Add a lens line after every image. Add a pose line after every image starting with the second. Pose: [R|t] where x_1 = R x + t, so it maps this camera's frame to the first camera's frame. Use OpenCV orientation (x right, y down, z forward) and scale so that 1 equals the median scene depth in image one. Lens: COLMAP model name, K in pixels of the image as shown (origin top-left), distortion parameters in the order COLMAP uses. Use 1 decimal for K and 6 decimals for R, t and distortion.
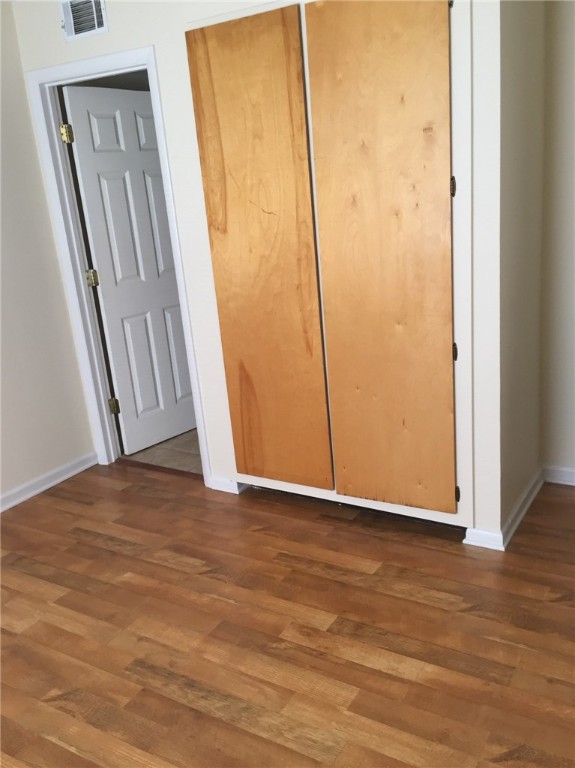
lens RADIAL K [[663.3, 0, 287.5], [0, 663.3, 384.0], [0, 0, 1]] dist [0.078191, -0.105468]
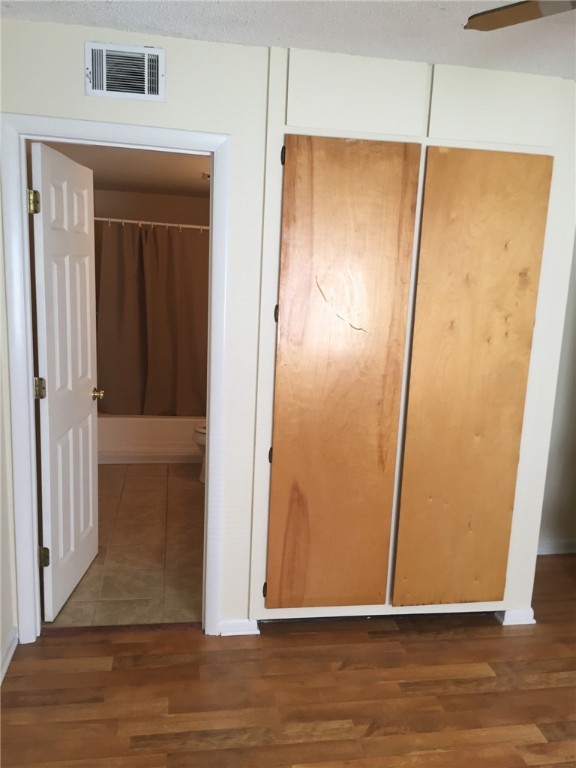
lens RADIAL K [[663.3, 0, 288.0], [0, 663.3, 384.0], [0, 0, 1]] dist [0.078191, -0.105468]
pose [[0.755885, -0.012273, 0.654590, -0.750700], [0.081348, 0.993837, -0.075302, -0.110844], [-0.649631, 0.110169, 0.752225, 0.339653]]
